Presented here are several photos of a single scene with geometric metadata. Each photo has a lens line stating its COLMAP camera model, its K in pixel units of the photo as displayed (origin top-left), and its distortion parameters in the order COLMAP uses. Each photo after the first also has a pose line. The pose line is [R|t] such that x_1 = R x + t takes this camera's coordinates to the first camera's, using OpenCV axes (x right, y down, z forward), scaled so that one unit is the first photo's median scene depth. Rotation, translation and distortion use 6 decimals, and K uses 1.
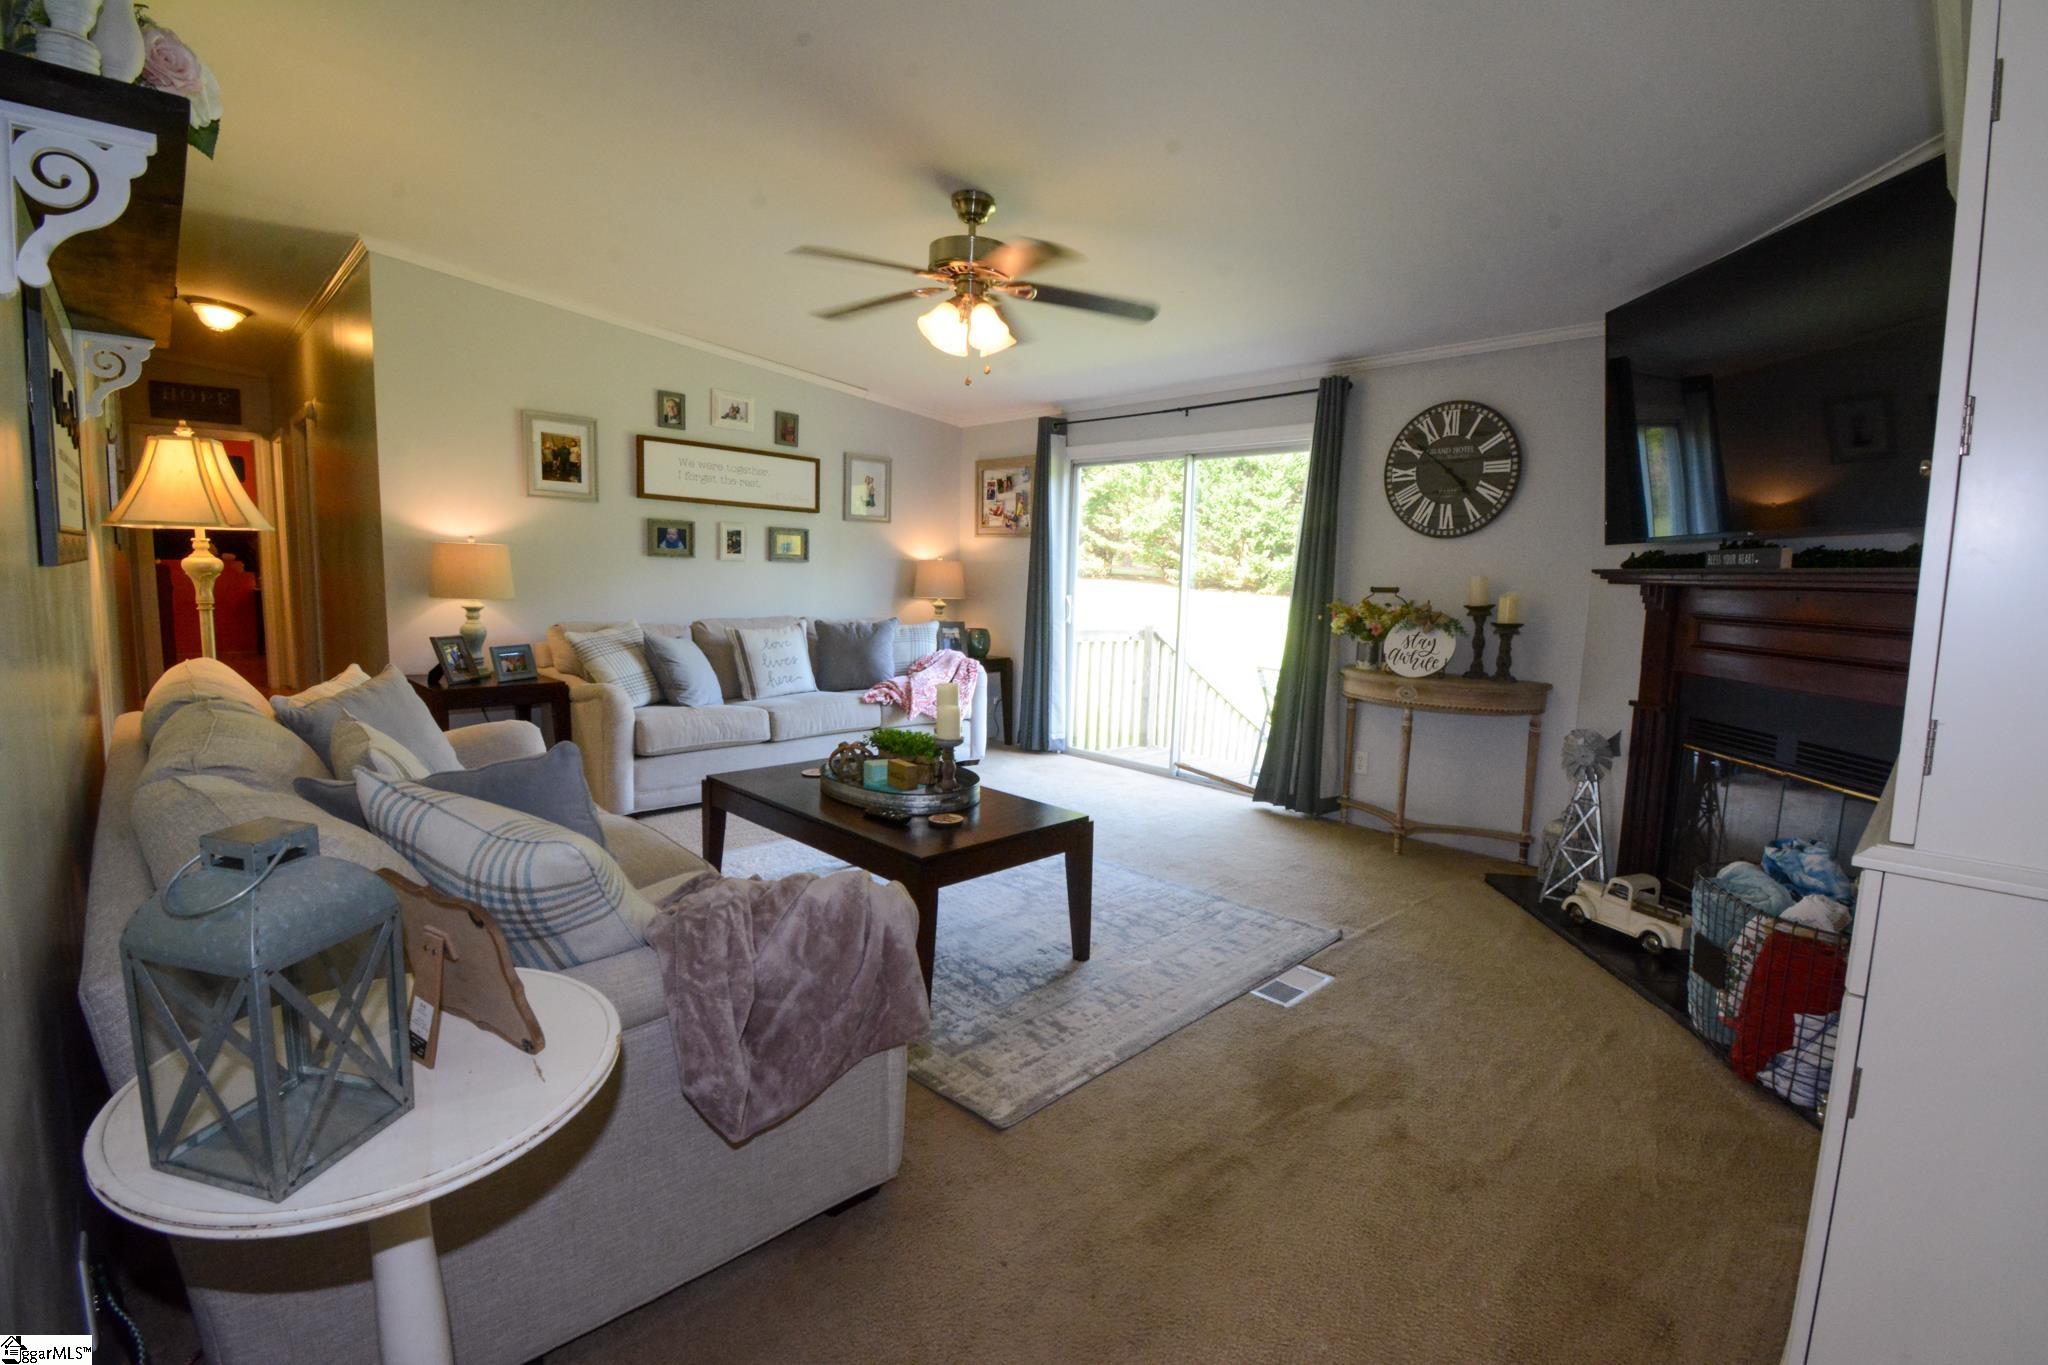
lens RADIAL K [[931.4, 0, 1019.4], [0, 931.4, 678.6], [0, 0, 1]] dist [-0.016475, -0.001038]
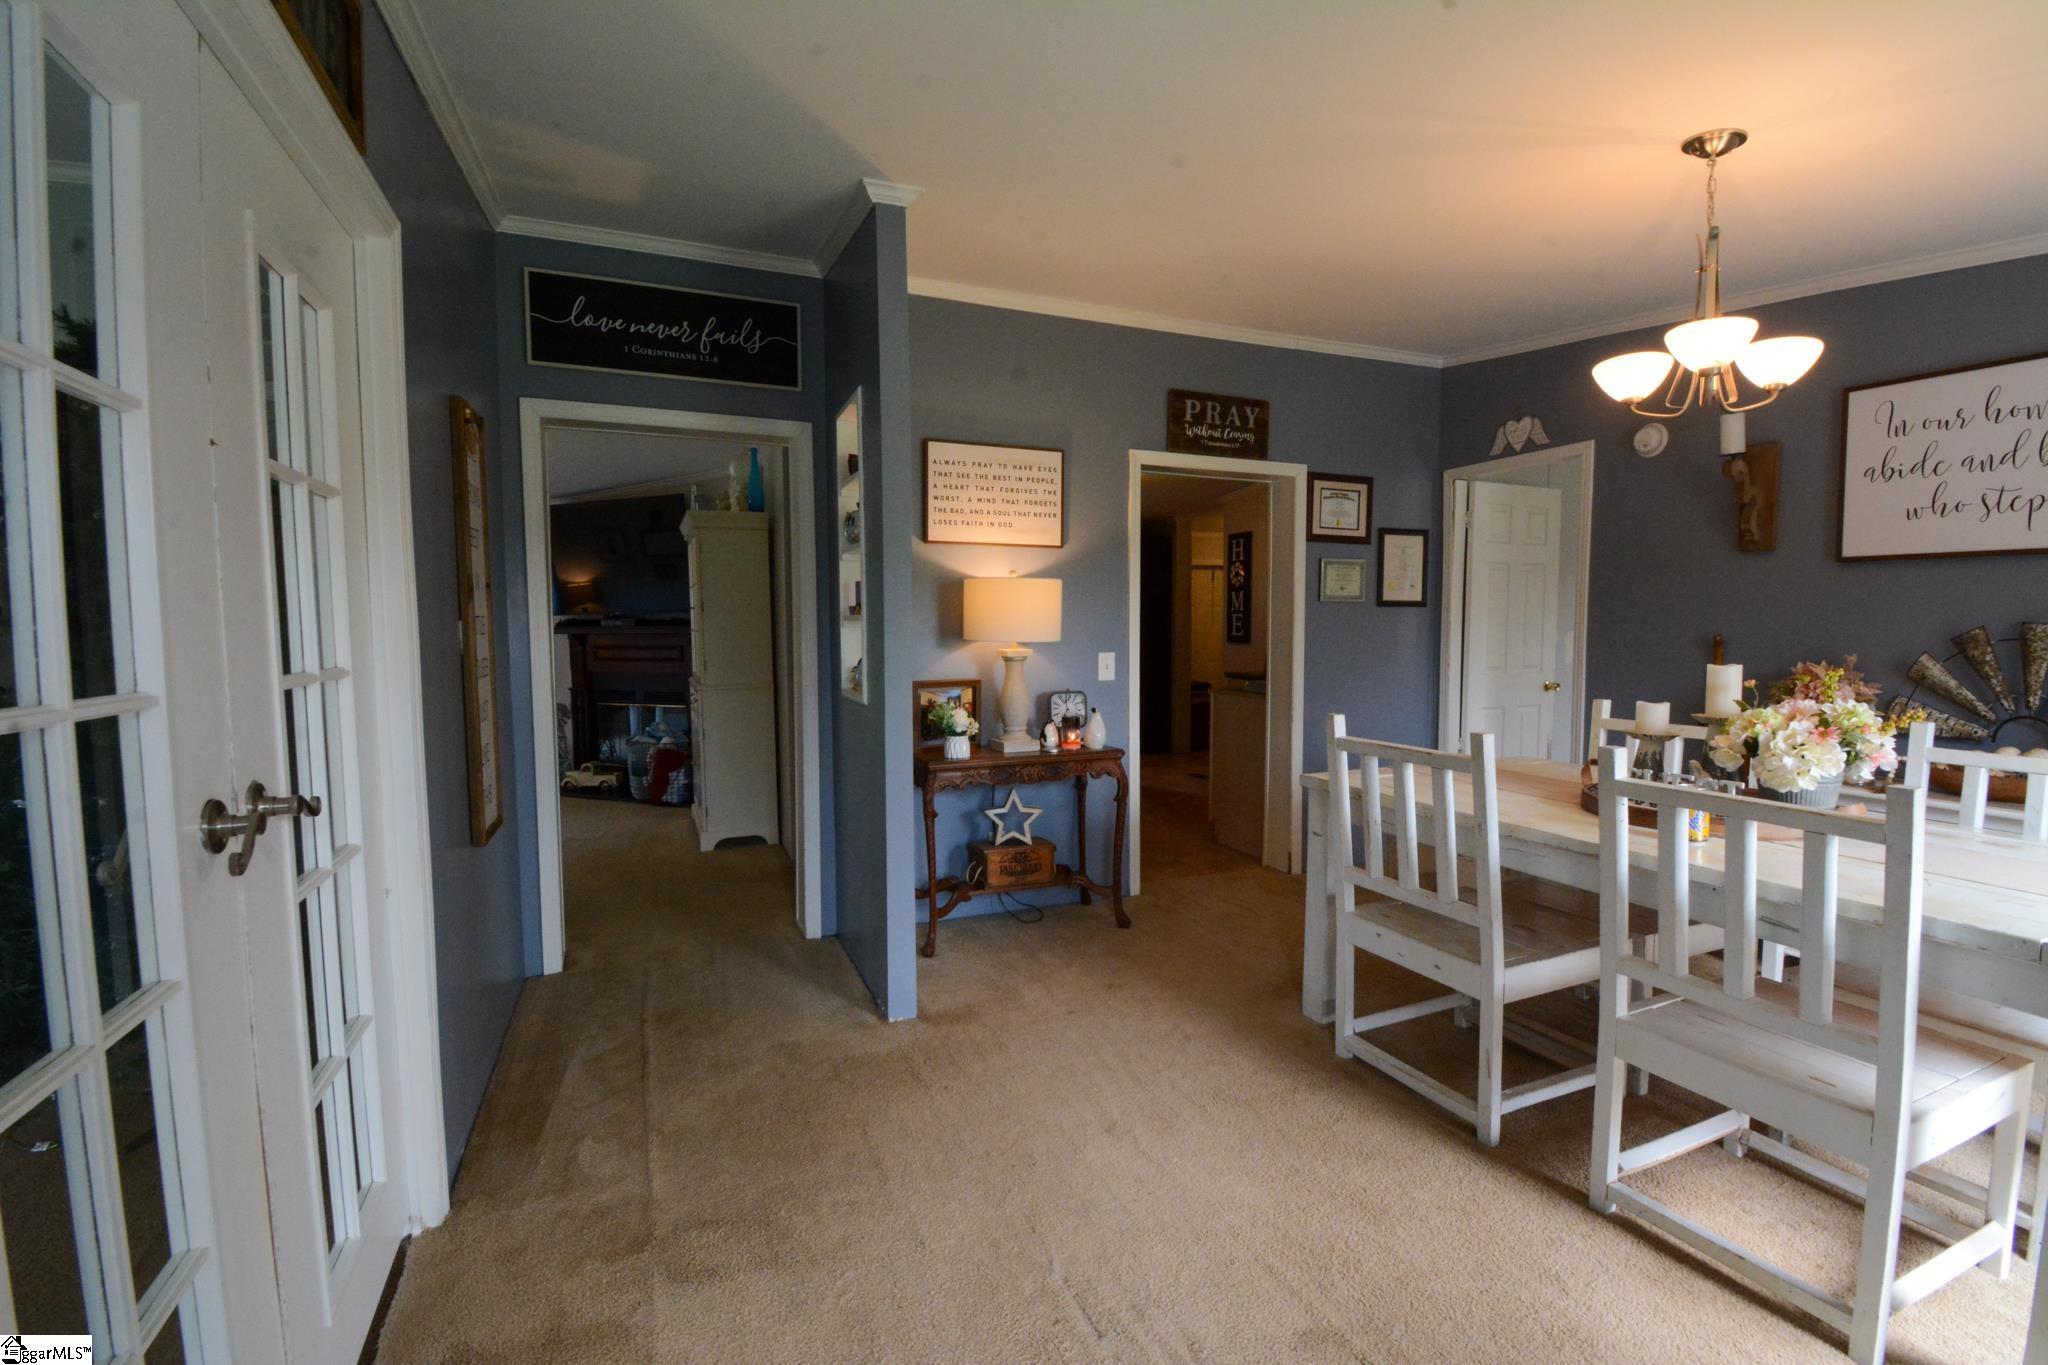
lens RADIAL K [[931.4, 0, 1026.1], [0, 931.4, 684.9], [0, 0, 1]] dist [-0.016475, -0.001038]
pose [[0.359366, -0.085600, 0.929263, -1.091860], [0.118412, 0.991918, 0.045579, 0.051073], [-0.925654, 0.093656, 0.366597, -0.876808]]
